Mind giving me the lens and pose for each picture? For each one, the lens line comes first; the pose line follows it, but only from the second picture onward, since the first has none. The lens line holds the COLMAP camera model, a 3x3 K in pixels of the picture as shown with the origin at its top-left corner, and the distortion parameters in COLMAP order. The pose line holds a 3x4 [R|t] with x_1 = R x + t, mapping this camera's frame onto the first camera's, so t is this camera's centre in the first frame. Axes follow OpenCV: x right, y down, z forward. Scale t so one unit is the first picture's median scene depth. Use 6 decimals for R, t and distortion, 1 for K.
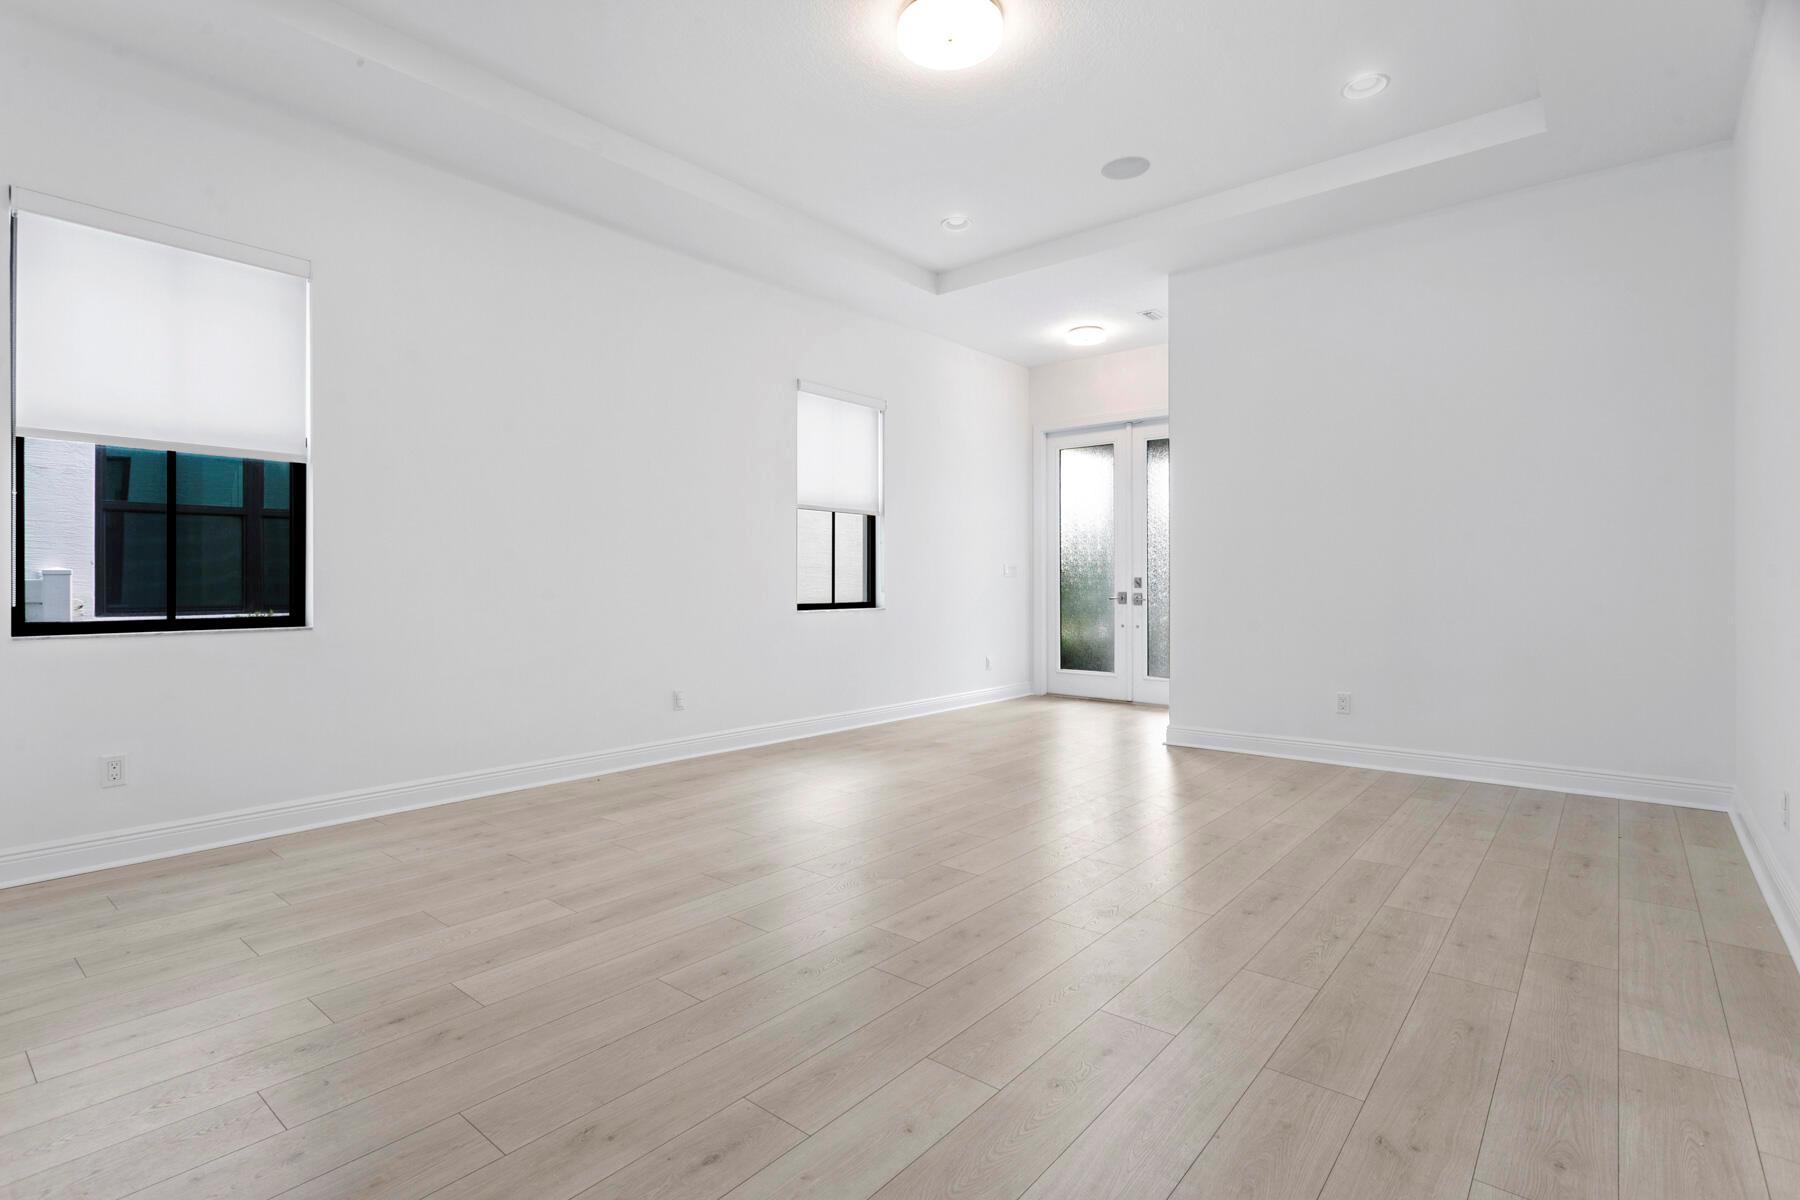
lens RADIAL K [[874.3, 0, 867.0], [0, 874.3, 587.4], [0, 0, 1]] dist [0.009710, -0.000120]
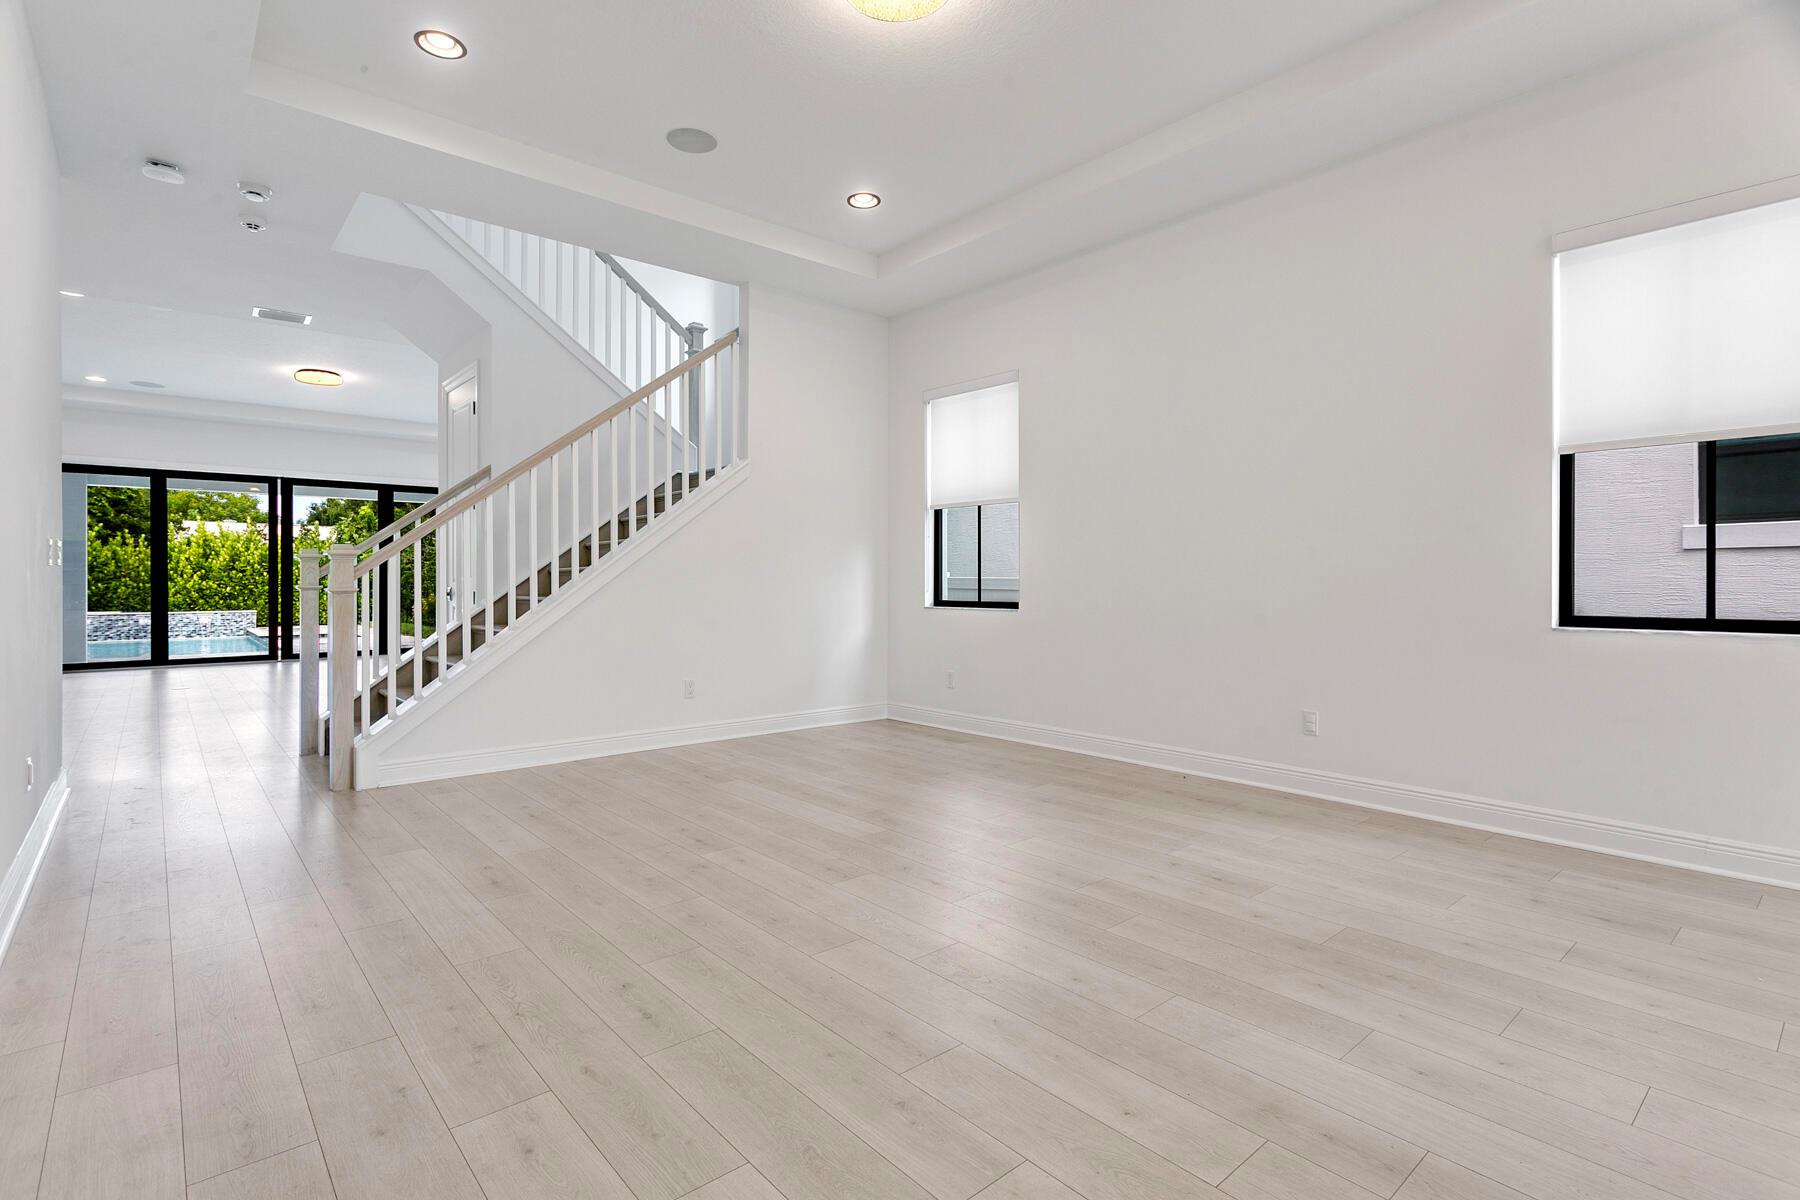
lens RADIAL K [[874.3, 0, 897.1], [0, 874.3, 588.1], [0, 0, 1]] dist [0.009710, -0.000120]
pose [[-0.156842, 0.008743, -0.987585, 1.045150], [-0.002590, 0.999954, 0.009264, -0.006005], [0.987620, 0.004011, -0.156812, 1.200633]]
